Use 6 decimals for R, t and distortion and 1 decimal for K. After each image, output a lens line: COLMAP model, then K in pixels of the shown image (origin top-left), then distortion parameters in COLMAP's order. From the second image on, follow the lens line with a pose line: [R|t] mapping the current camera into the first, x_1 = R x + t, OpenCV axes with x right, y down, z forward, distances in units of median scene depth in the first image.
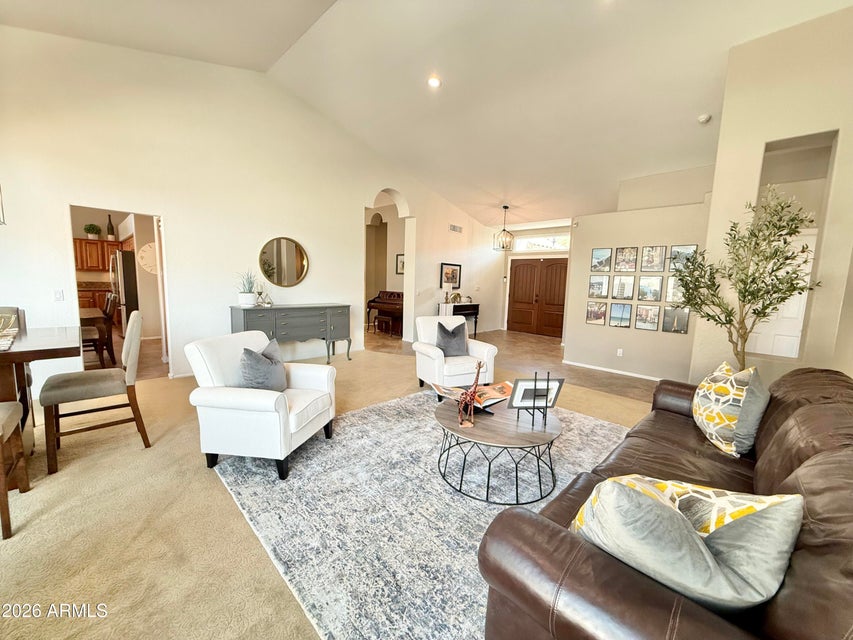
lens RADIAL K [[334.3, 0, 425.3], [0, 334.3, 316.9], [0, 0, 1]] dist [0.001312, 0.000179]
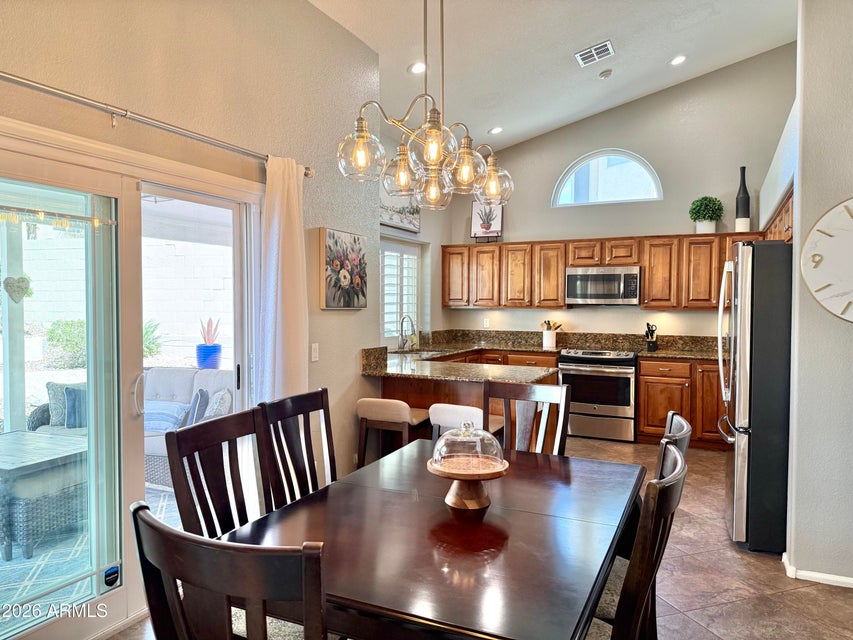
lens RADIAL K [[585.6, 0, 415.7], [0, 585.6, 321.5], [0, 0, 1]] dist [0.034326, -0.004403]
pose [[0.288953, -0.001392, -0.957342, -0.399235], [-0.103492, 0.994093, -0.032682, -0.063988], [0.951733, 0.108521, 0.287102, 0.464227]]
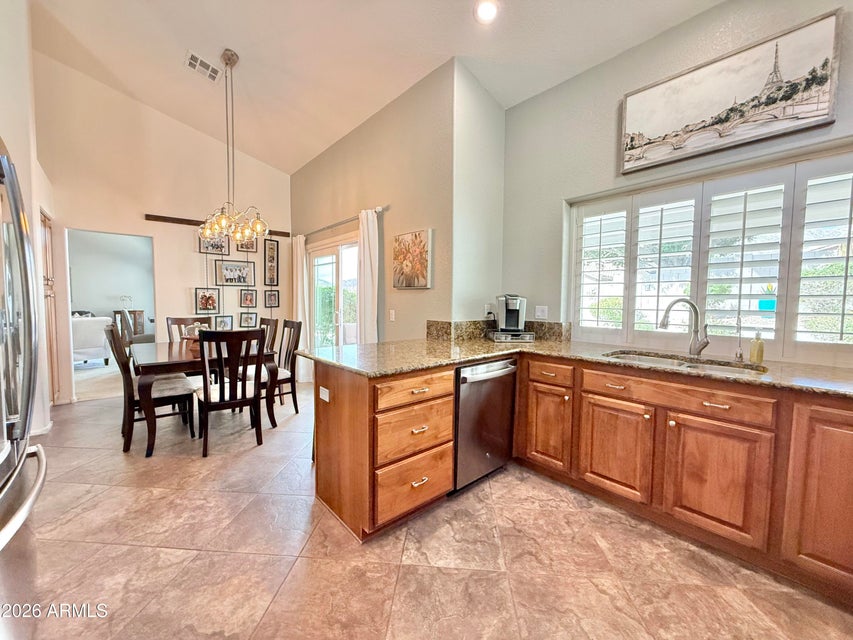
lens RADIAL K [[341.6, 0, 423.9], [0, 341.6, 319.6], [0, 0, 1]] dist [0.001757, 0.000296]
pose [[-0.995441, -0.046072, 0.083509, -0.936492], [-0.030960, 0.984264, 0.173971, -0.118476], [-0.090210, 0.170592, -0.981204, 0.943809]]
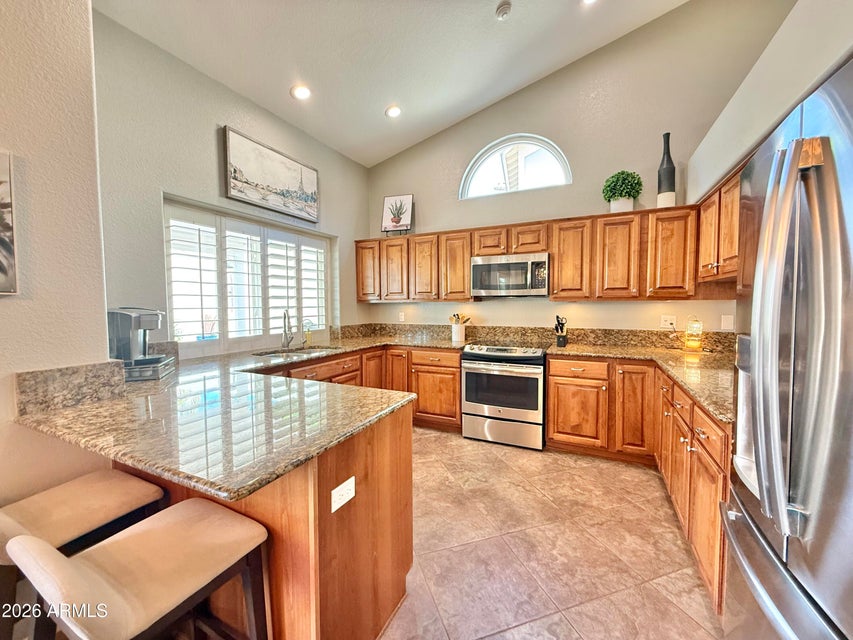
lens RADIAL K [[341.6, 0, 423.9], [0, 341.6, 319.6], [0, 0, 1]] dist [0.001757, 0.000296]
pose [[0.299713, 0.009626, -0.953981, -0.702110], [-0.093290, 0.995453, -0.019265, -0.090711], [0.949457, 0.094770, 0.299248, 0.697538]]
